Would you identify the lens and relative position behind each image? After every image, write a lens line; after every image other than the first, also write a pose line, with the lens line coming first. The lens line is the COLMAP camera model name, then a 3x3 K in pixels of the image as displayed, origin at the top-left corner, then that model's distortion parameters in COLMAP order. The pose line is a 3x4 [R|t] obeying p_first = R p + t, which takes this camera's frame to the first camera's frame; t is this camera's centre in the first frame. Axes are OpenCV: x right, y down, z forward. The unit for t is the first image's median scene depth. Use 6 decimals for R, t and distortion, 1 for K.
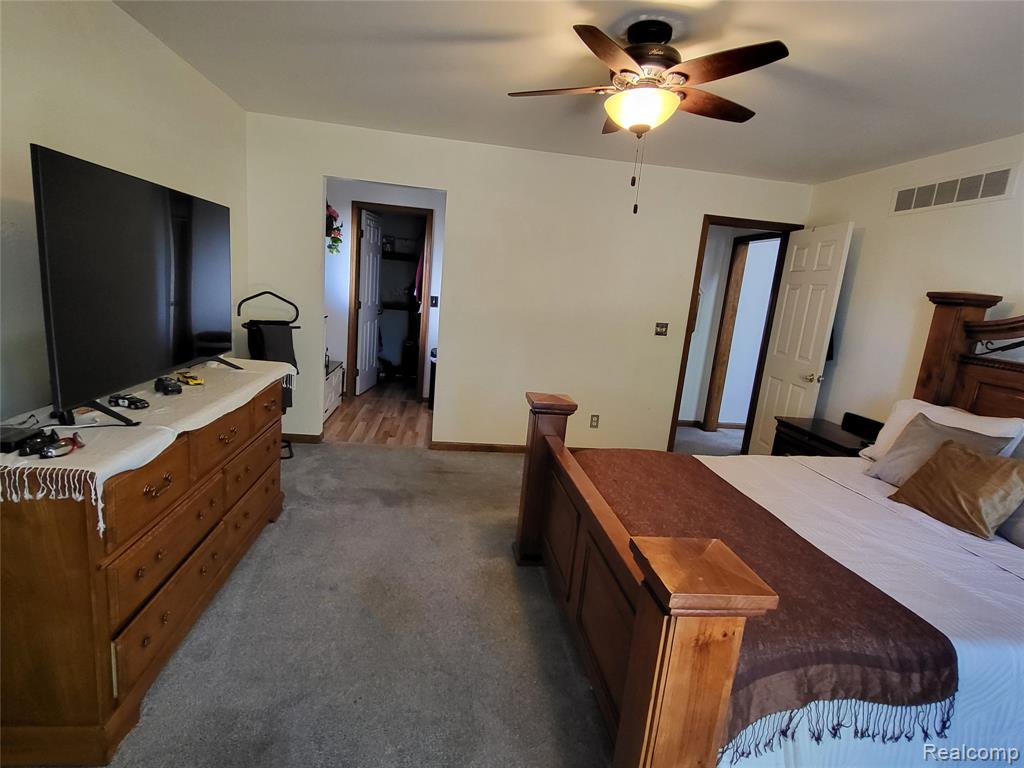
lens RADIAL K [[518.7, 0, 508.3], [0, 518.7, 387.7], [0, 0, 1]] dist [-0.001383, -0.001066]
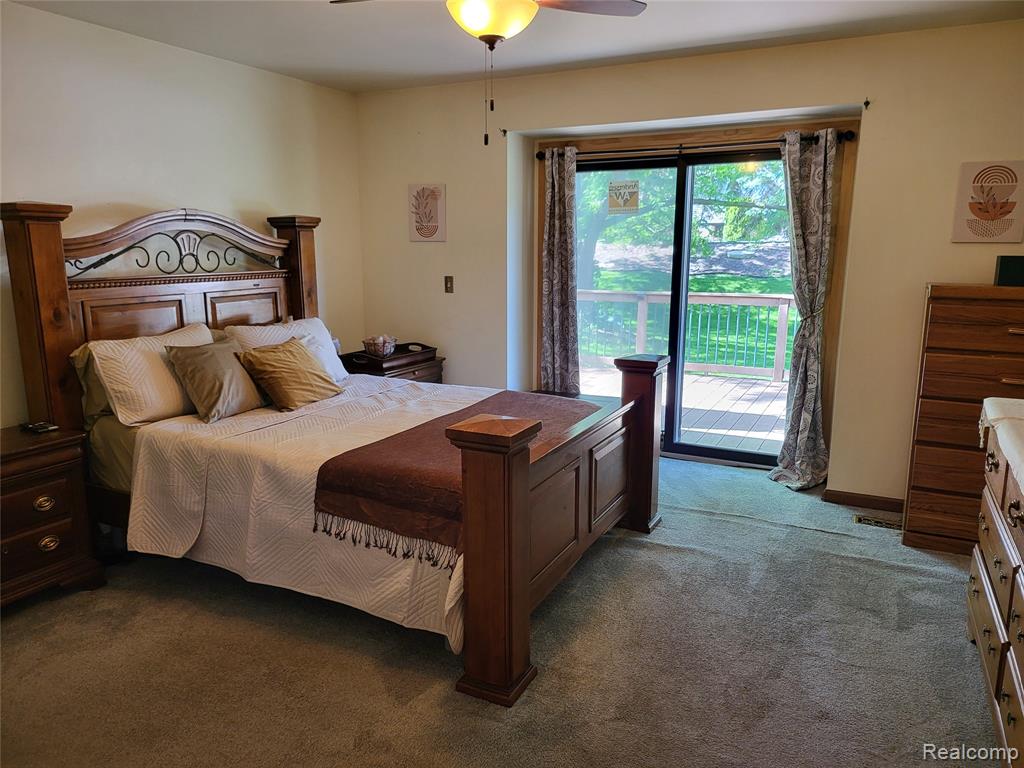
lens RADIAL K [[722.8, 0, 508.1], [0, 722.8, 386.0], [0, 0, 1]] dist [0.067047, -0.081790]
pose [[-0.824356, -0.193905, 0.531825, -0.328212], [0.037704, 0.918606, 0.393371, -0.310658], [-0.564815, 0.344330, -0.749948, 1.396743]]
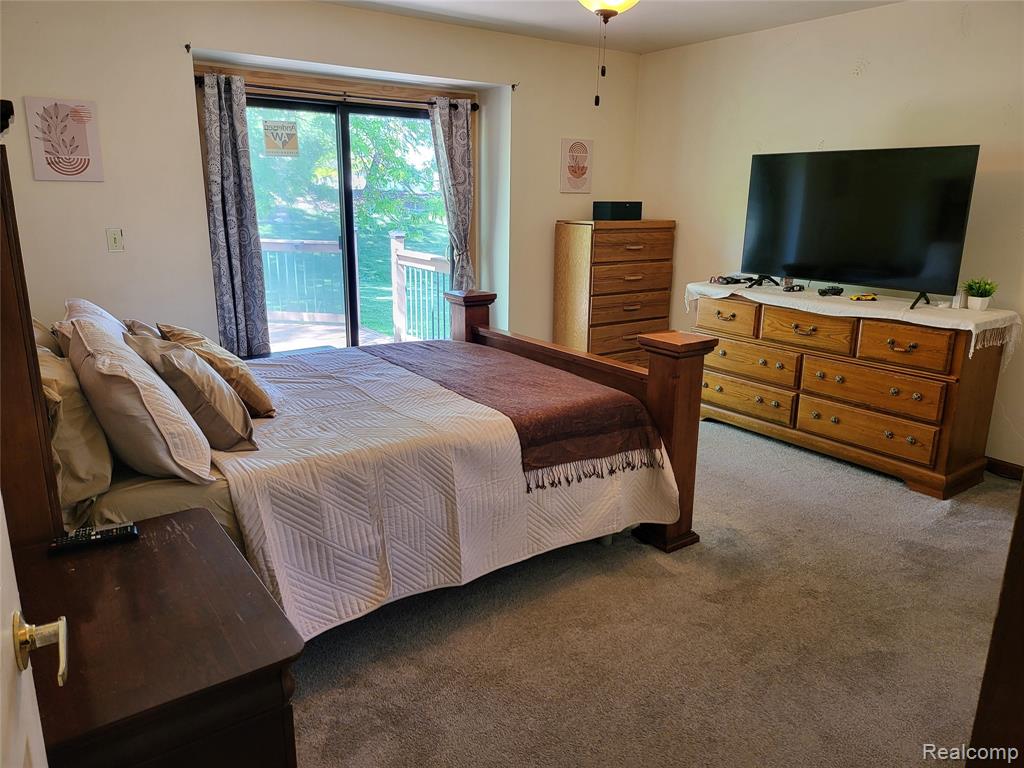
lens RADIAL K [[713.0, 0, 523.9], [0, 713.0, 377.3], [0, 0, 1]] dist [0.075218, -0.080515]
pose [[-0.872311, 0.024591, -0.488333, 0.694891], [-0.180632, 0.911877, 0.368583, -0.245857], [0.454363, 0.409727, -0.790998, 1.535350]]
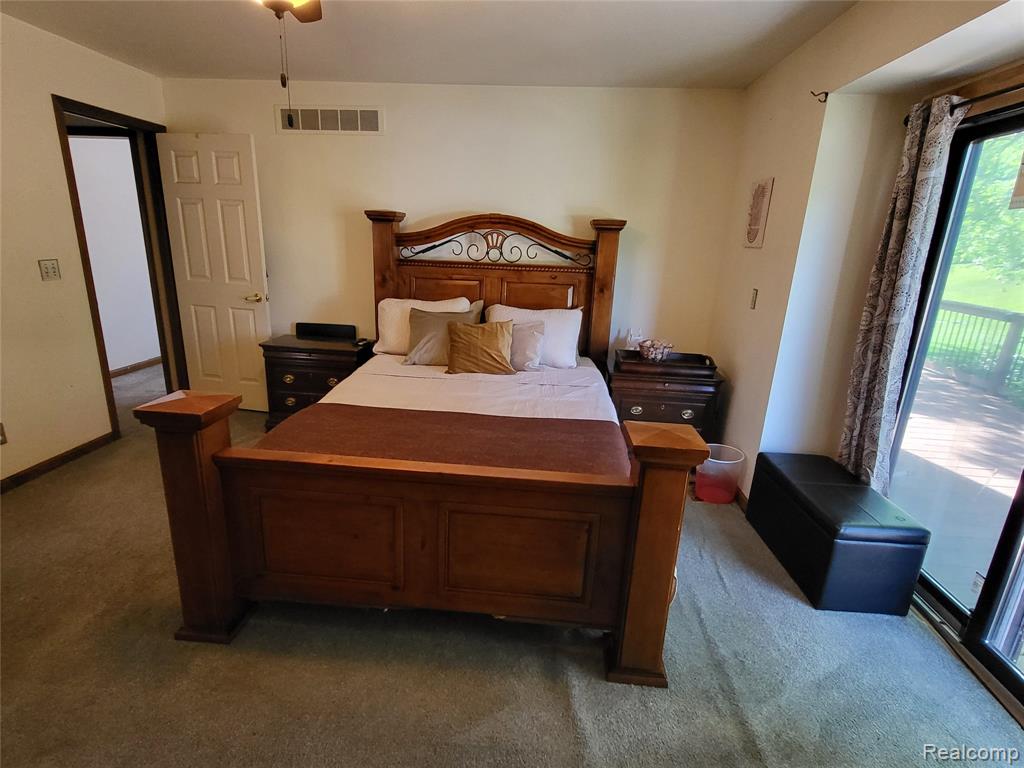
lens RADIAL K [[518.7, 0, 508.3], [0, 518.7, 387.7], [0, 0, 1]] dist [-0.001383, -0.001066]
pose [[0.204670, -0.350156, 0.914057, -0.374225], [0.169033, 0.932440, 0.319350, -0.121729], [-0.964126, 0.089145, 0.250030, 0.382126]]
